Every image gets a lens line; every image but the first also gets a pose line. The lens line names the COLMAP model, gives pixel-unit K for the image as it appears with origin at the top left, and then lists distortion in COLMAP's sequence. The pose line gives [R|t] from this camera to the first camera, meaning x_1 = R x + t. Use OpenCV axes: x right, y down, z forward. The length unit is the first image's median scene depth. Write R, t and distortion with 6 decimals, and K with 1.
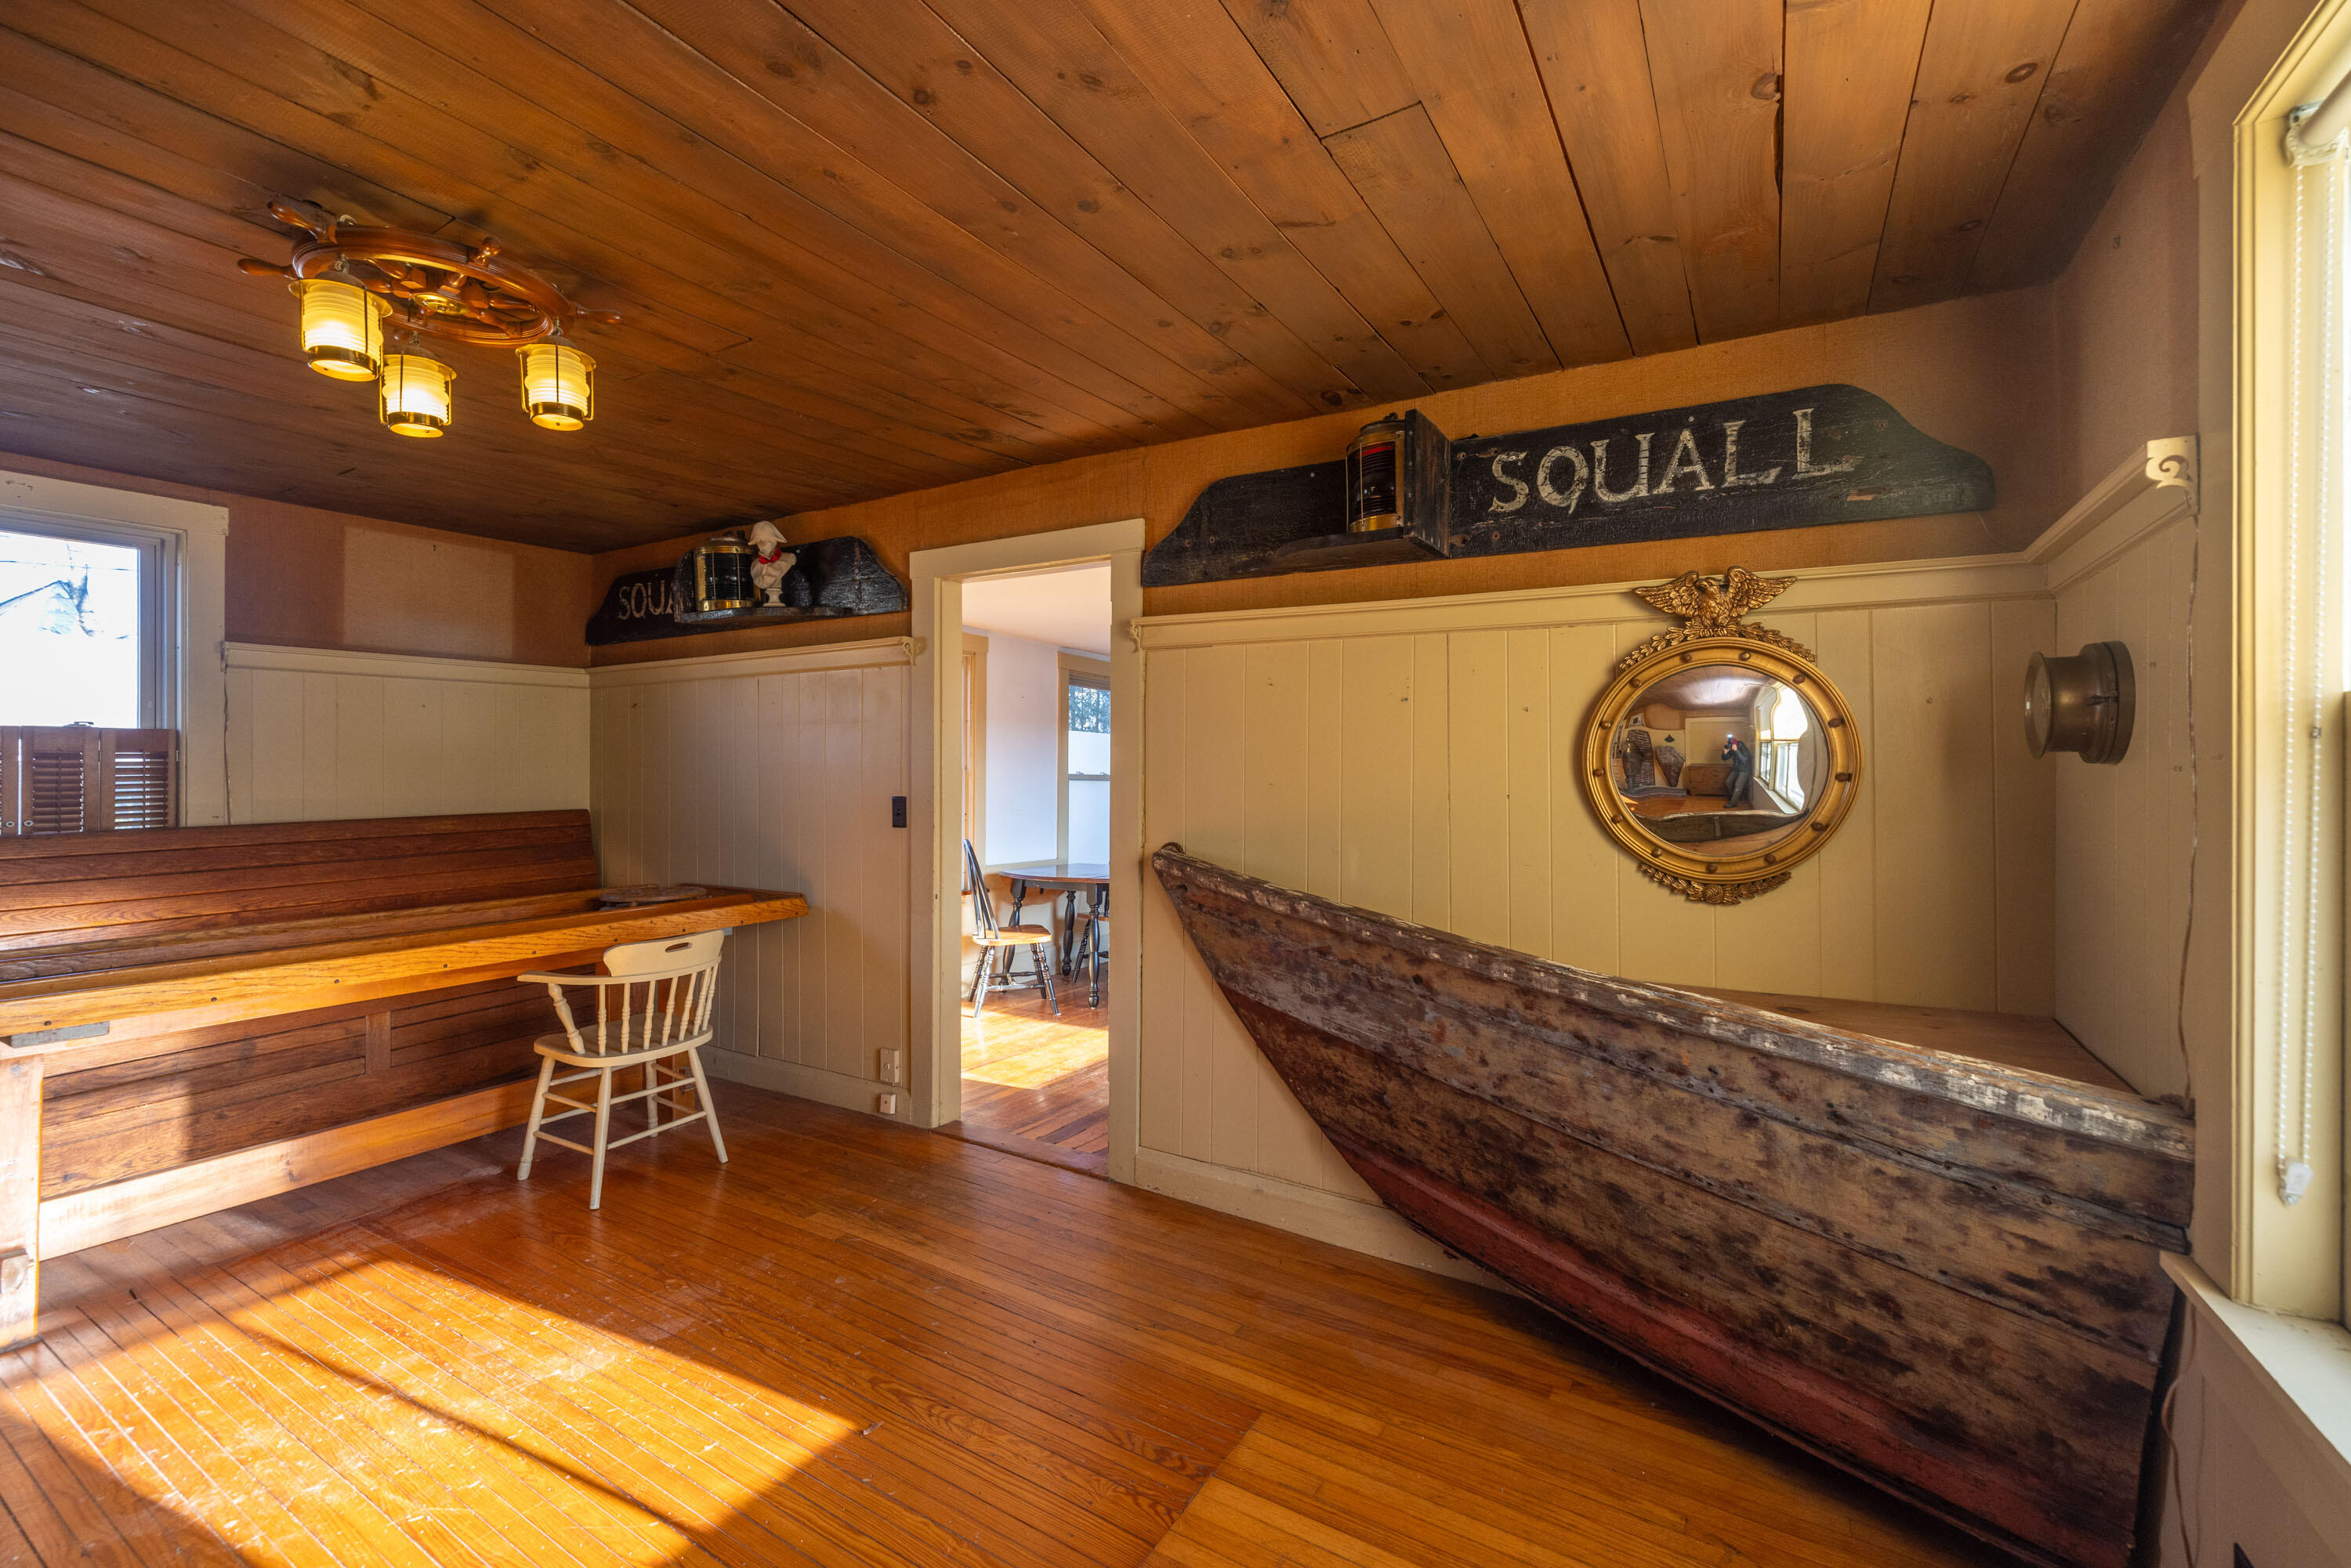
lens RADIAL K [[1015.8, 0, 1174.6], [0, 1015.8, 775.3], [0, 0, 1]] dist [0.001322, -0.003336]
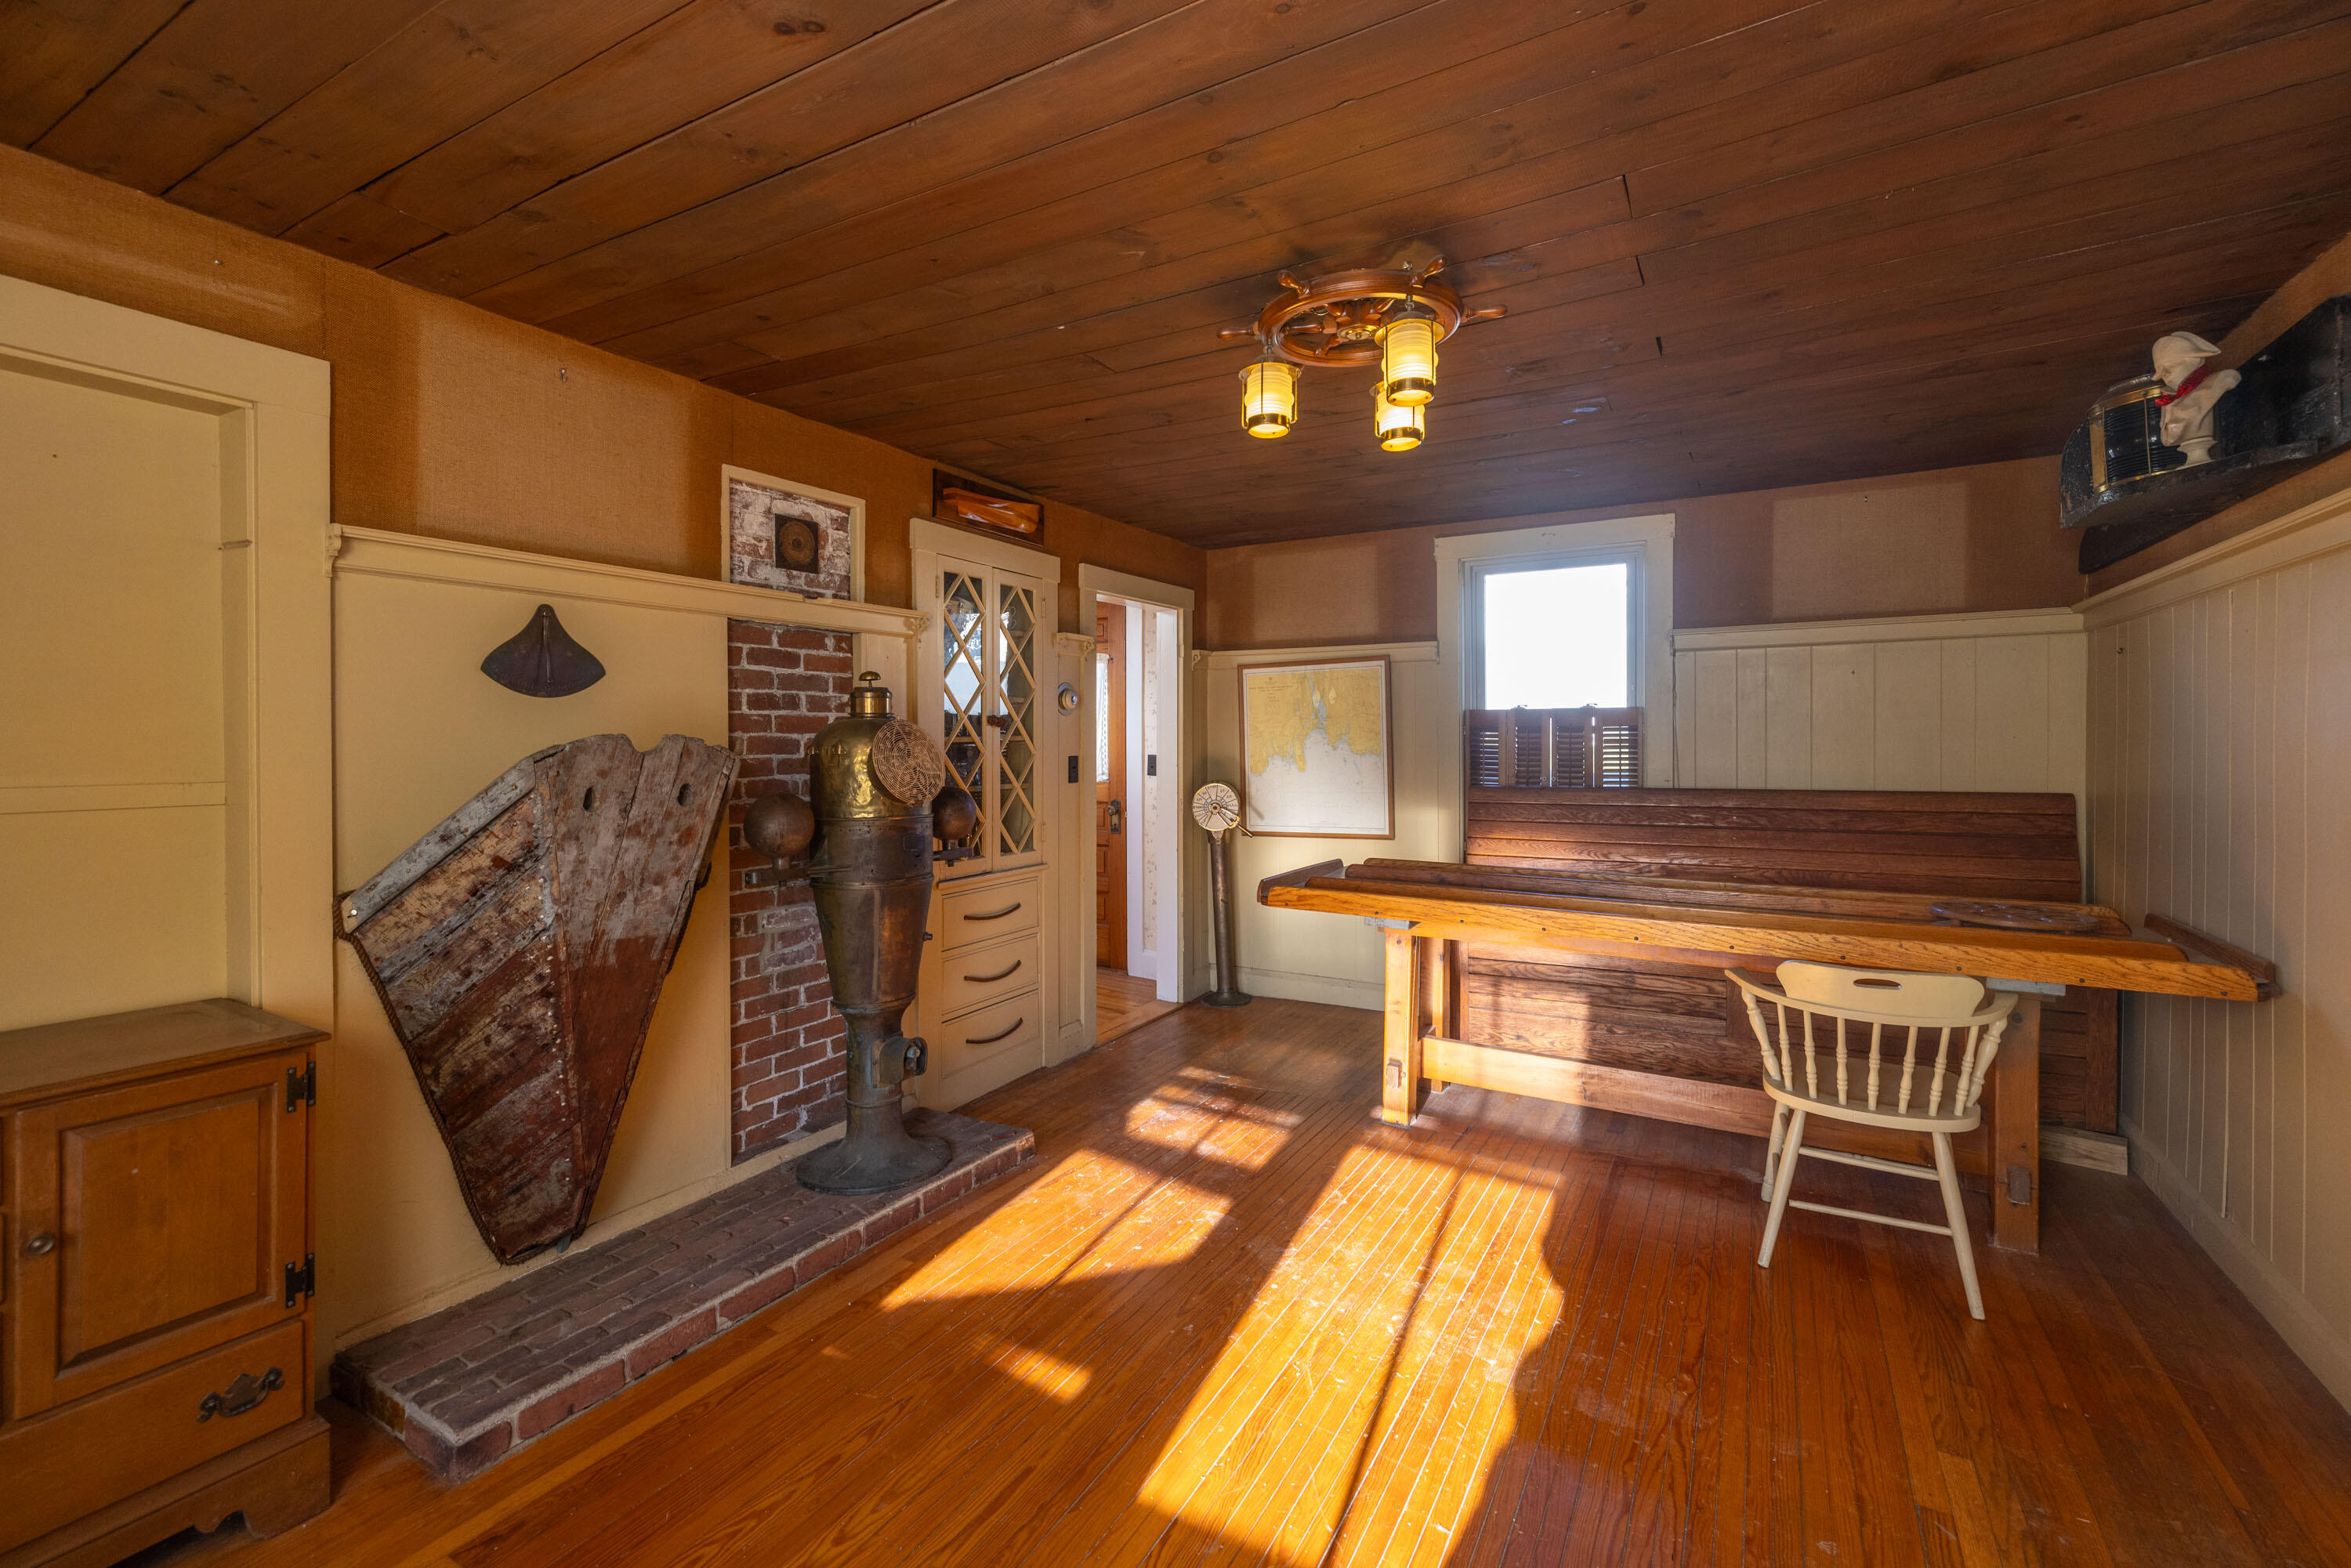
lens RADIAL K [[1015.8, 0, 1188.3], [0, 1015.8, 756.8], [0, 0, 1]] dist [0.001322, -0.003336]
pose [[-0.017842, 0.020947, -0.999621, 0.251589], [-0.002536, 0.999776, 0.020995, -0.010767], [0.999838, 0.002910, -0.017785, 0.499137]]
